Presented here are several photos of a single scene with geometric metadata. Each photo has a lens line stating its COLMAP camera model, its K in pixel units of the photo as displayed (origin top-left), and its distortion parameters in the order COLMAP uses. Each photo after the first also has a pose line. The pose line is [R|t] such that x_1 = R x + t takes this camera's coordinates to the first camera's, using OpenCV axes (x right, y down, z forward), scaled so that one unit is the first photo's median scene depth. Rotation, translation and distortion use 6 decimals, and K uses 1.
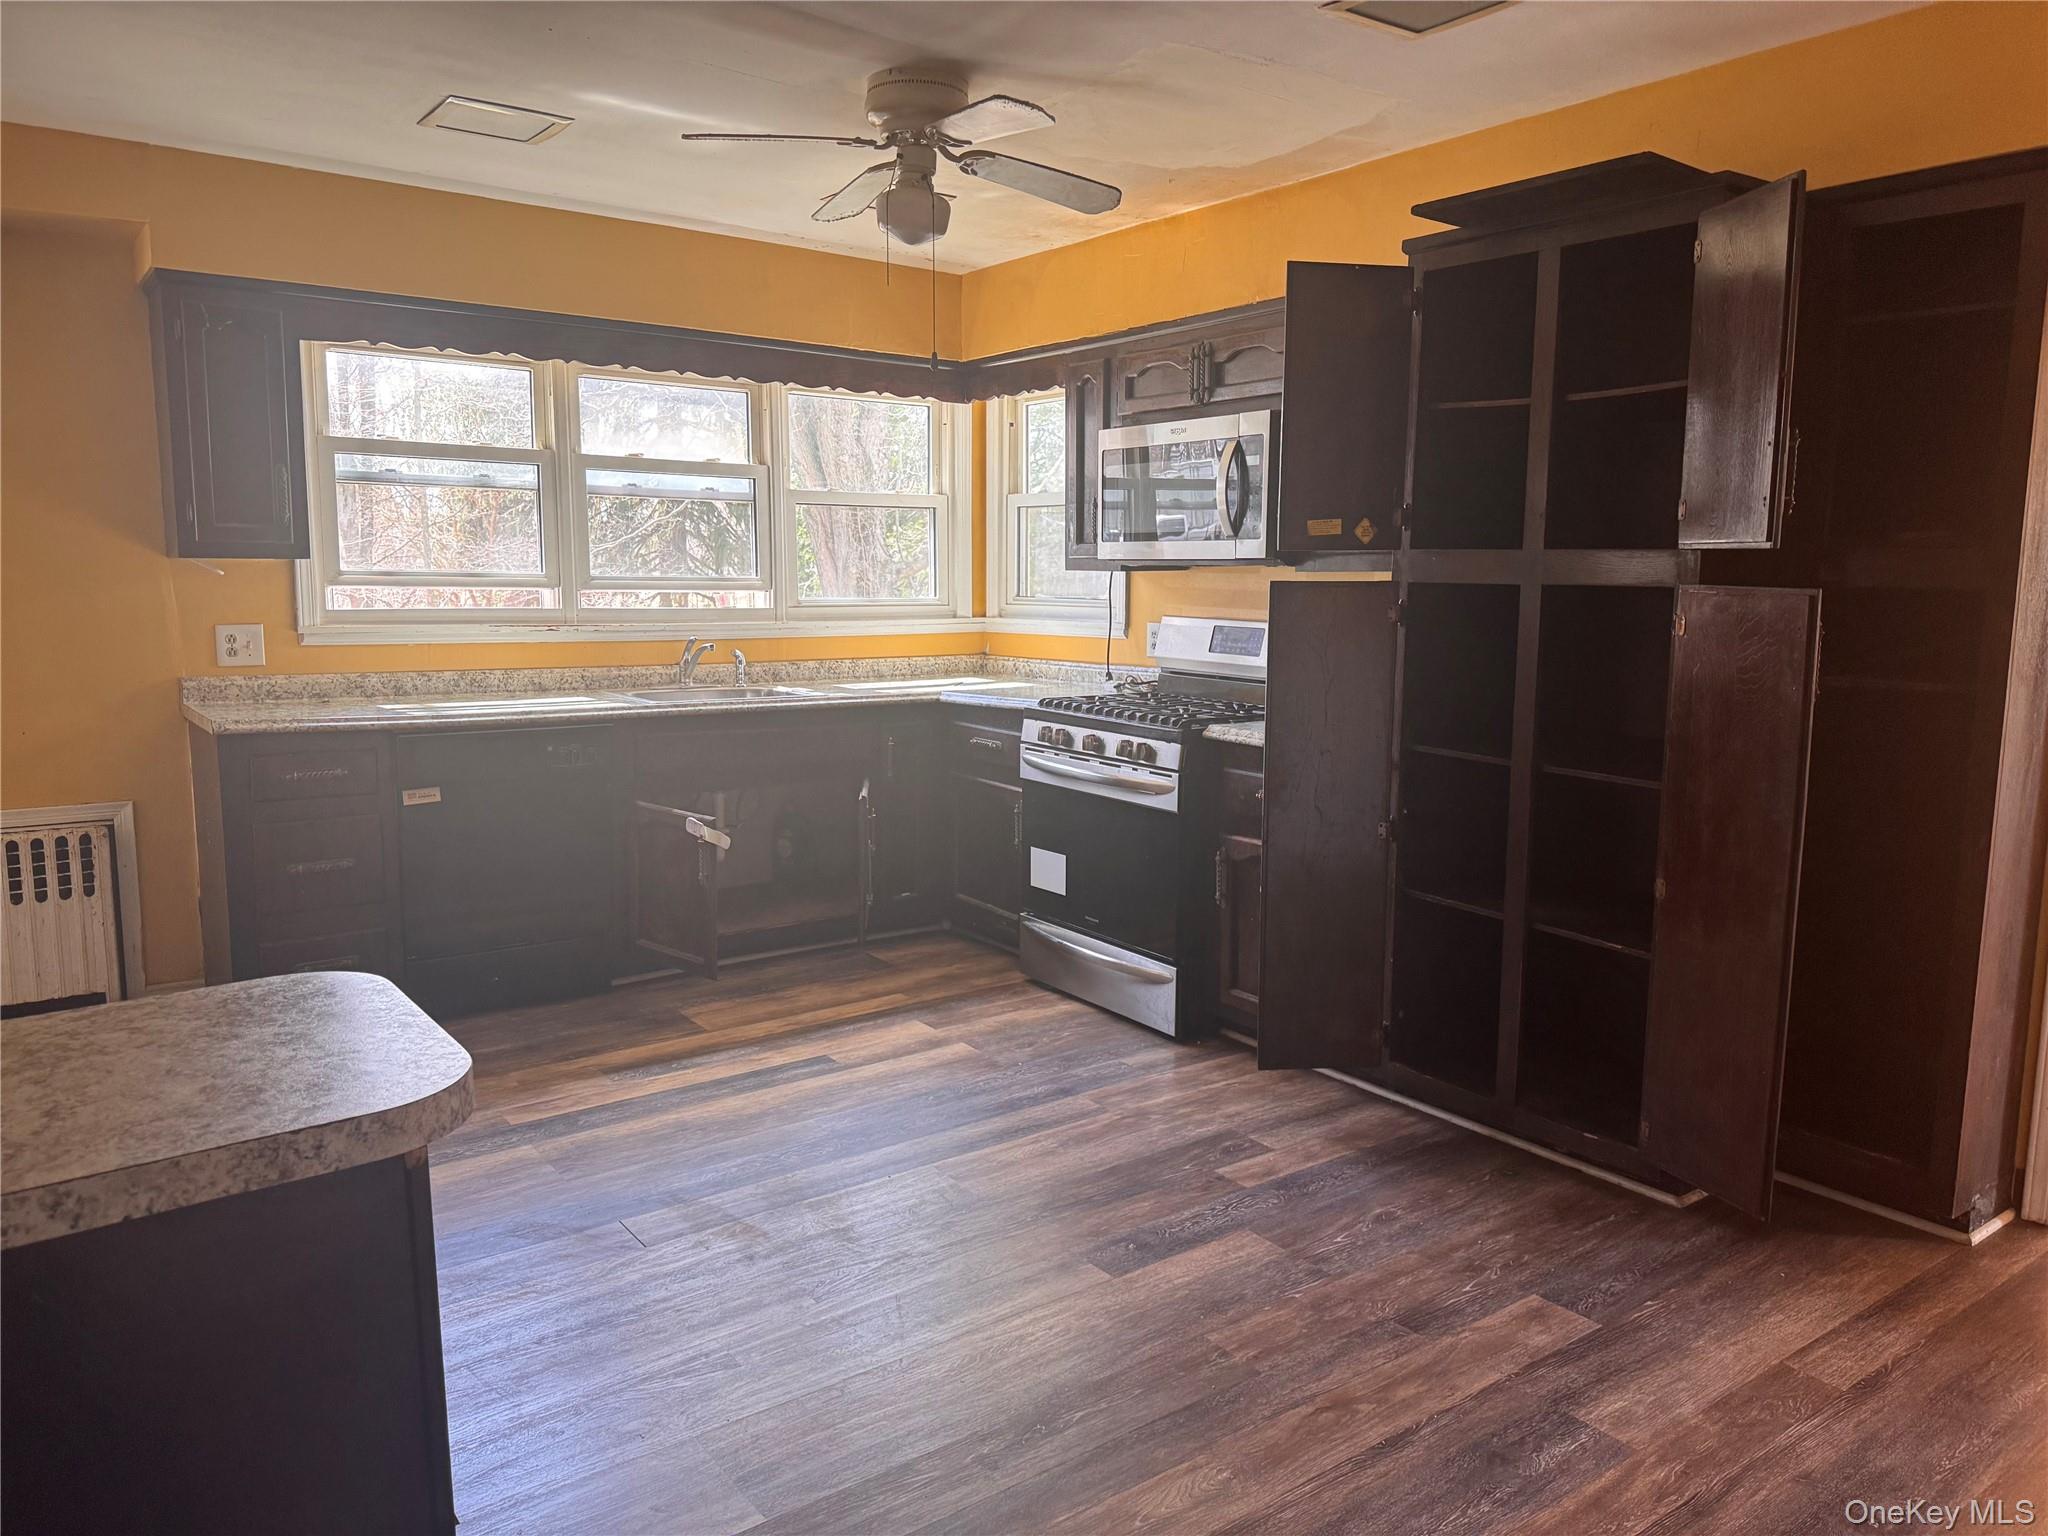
lens RADIAL K [[1429.6, 0, 1036.2], [0, 1429.6, 748.0], [0, 0, 1]] dist [0.058998, -0.090362]
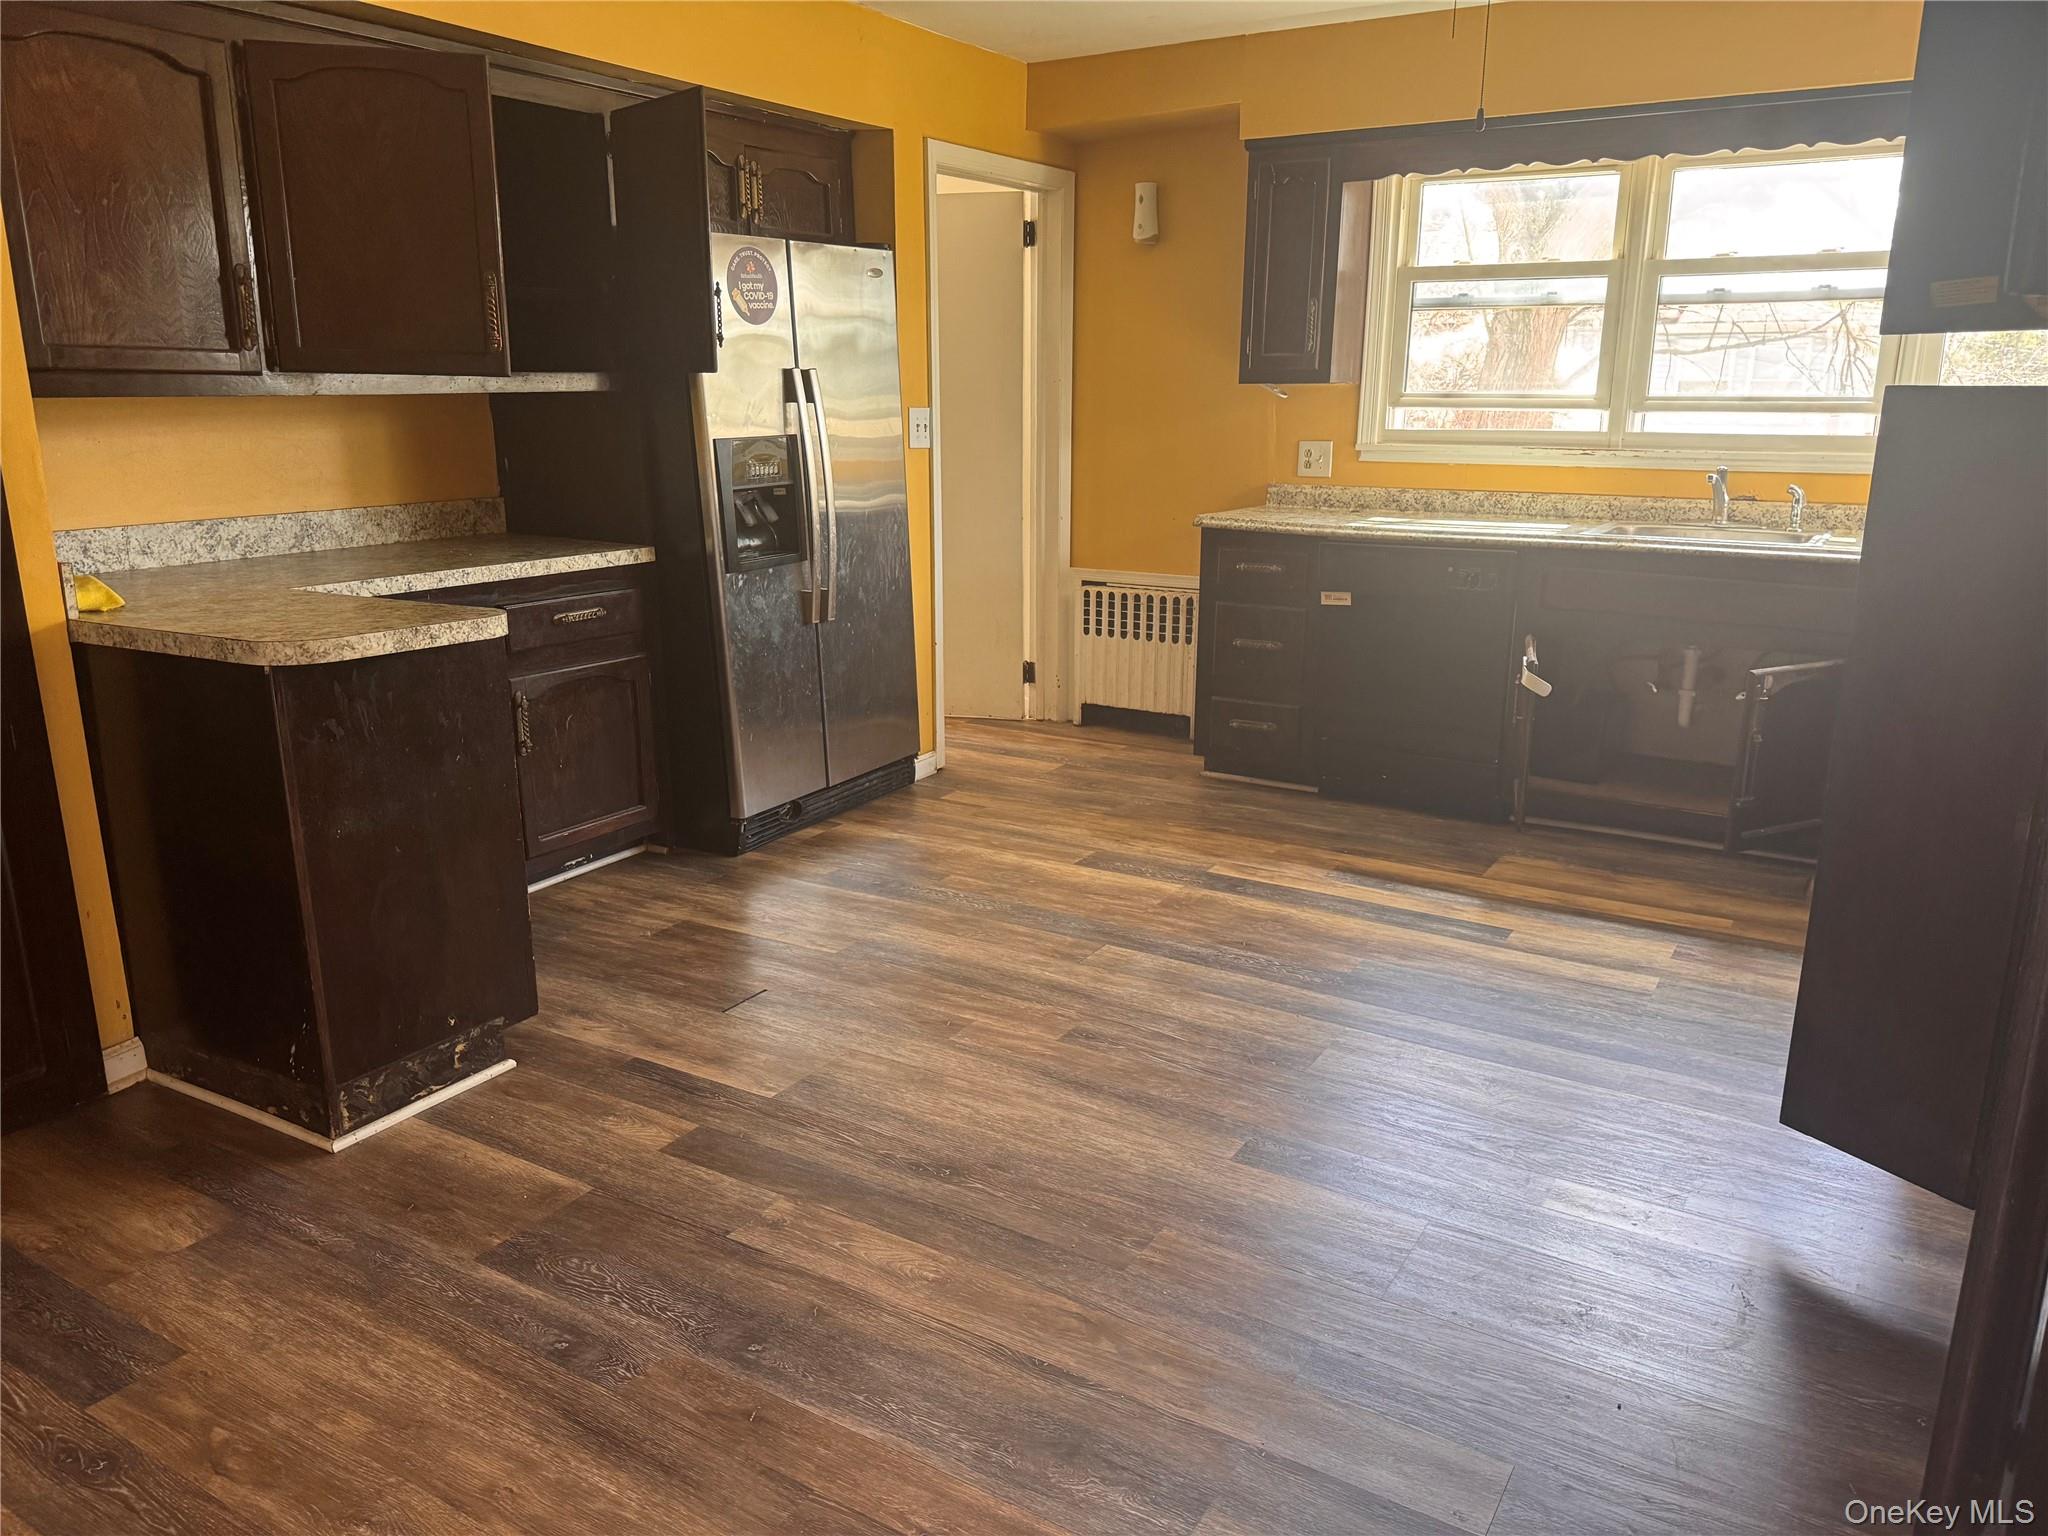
lens RADIAL K [[1429.6, 0, 1026.0], [0, 1429.6, 784.6], [0, 0, 1]] dist [0.058998, -0.090362]
pose [[0.358752, 0.235922, -0.903127, 0.509300], [-0.112880, 0.971397, 0.208917, -0.030435], [0.926583, 0.026995, 0.375121, 0.338368]]
